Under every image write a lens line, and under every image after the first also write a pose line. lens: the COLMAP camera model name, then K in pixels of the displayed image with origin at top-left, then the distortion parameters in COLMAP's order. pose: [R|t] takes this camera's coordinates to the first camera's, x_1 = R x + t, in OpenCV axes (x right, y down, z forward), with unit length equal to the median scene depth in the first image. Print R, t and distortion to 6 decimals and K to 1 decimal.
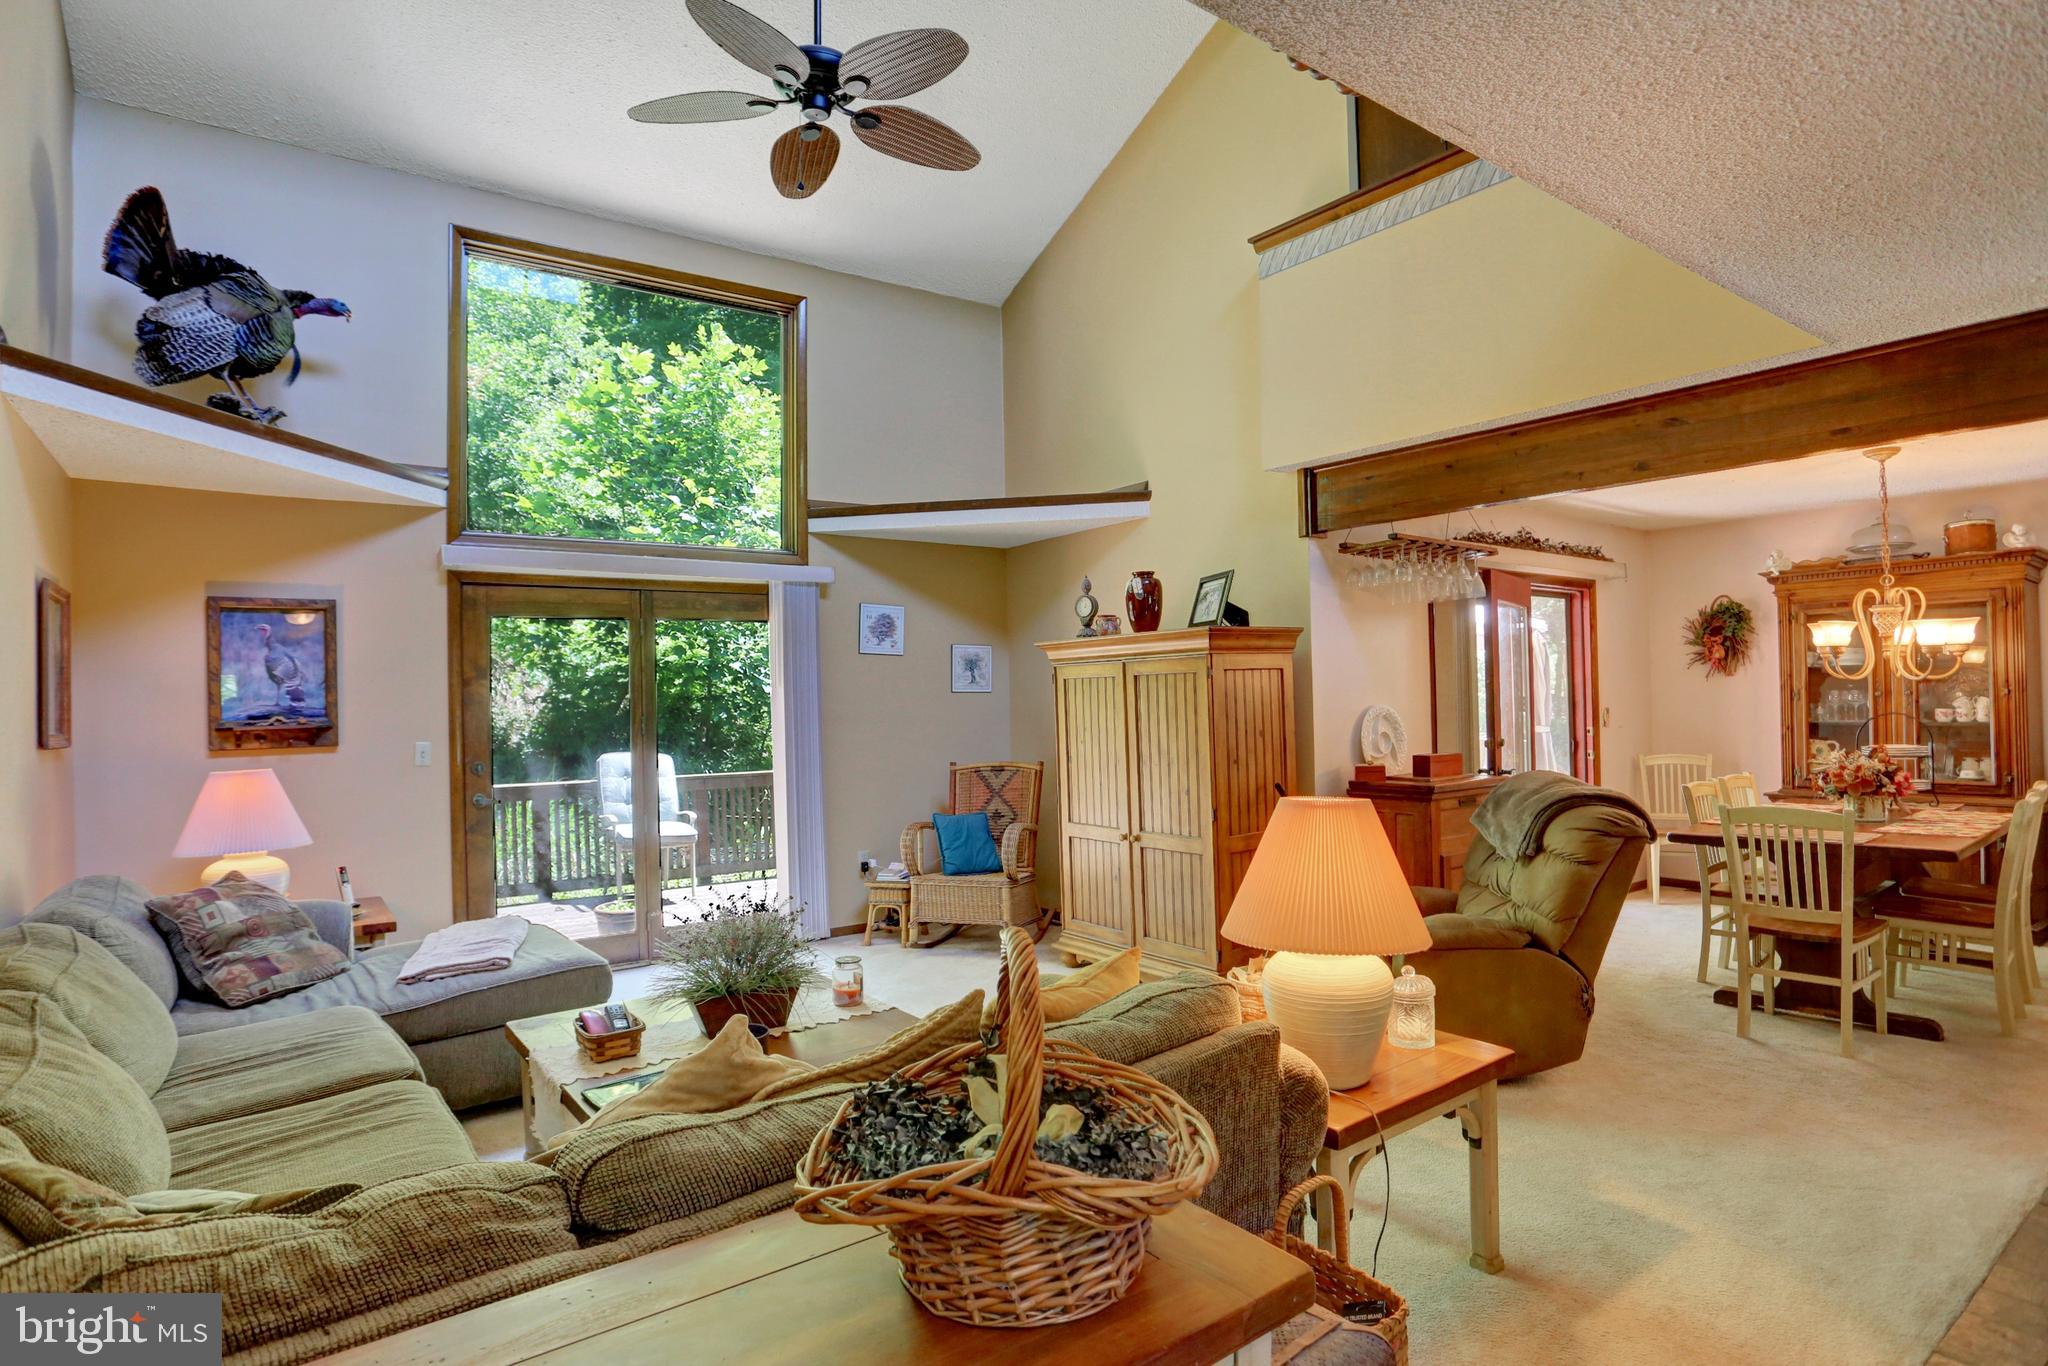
lens RADIAL K [[1094.8, 0, 1025.7], [0, 1094.8, 686.5], [0, 0, 1]] dist [-0.001130, 0.003244]
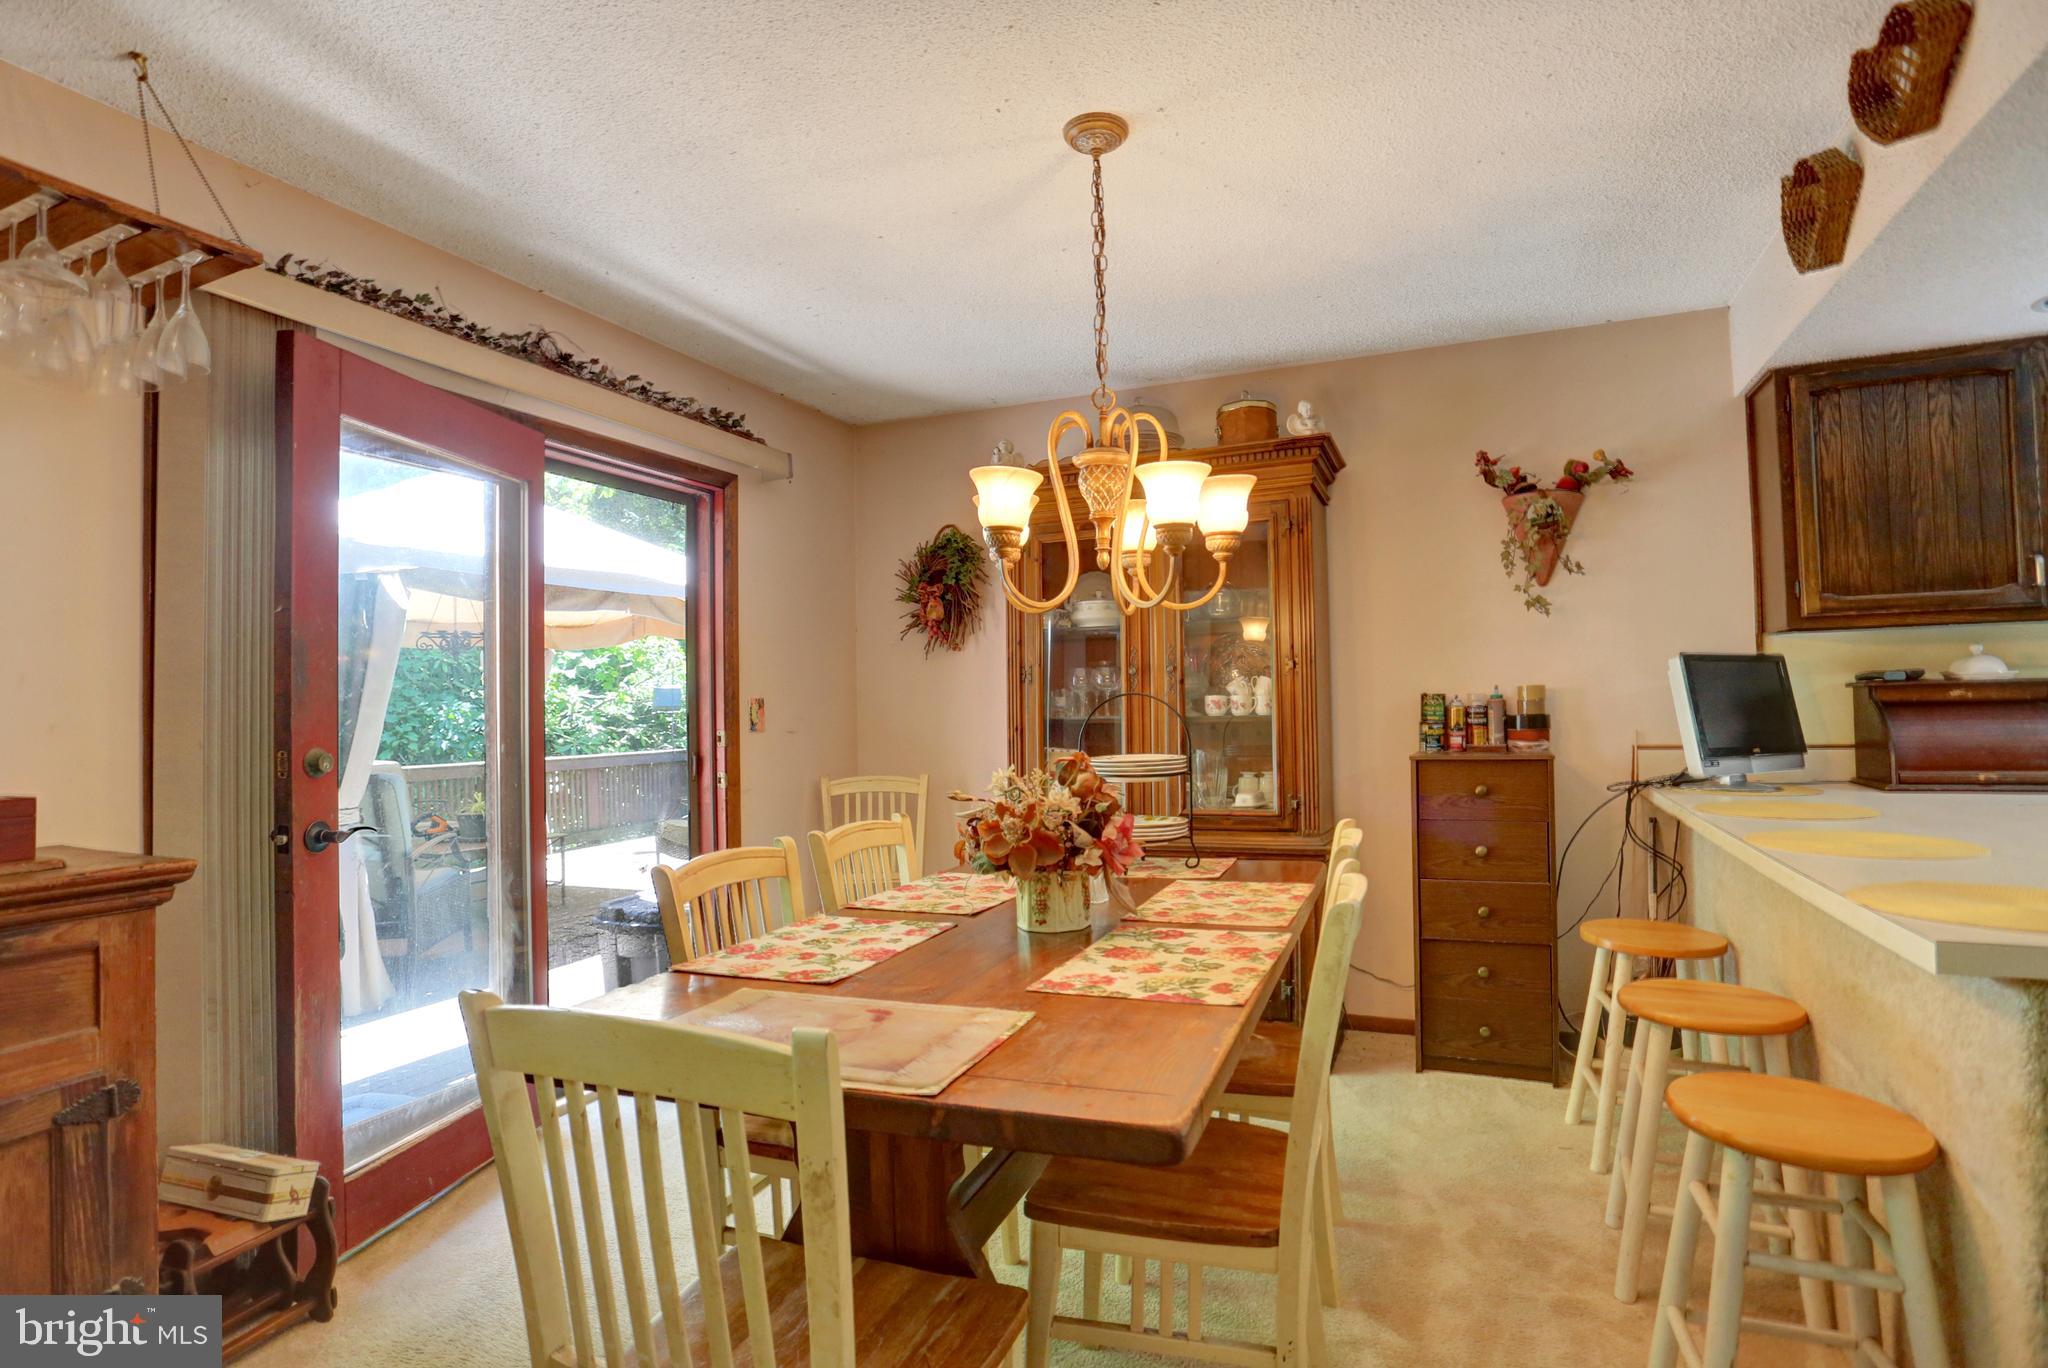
lens RADIAL K [[1012.9, 0, 1023.0], [0, 1012.9, 682.2], [0, 0, 1]] dist [0.000619, 0.000106]
pose [[0.885097, 0.015076, 0.465162, 0.467997], [-0.001880, 0.999583, -0.028820, 0.030127], [-0.465403, 0.024633, 0.884756, 0.534559]]
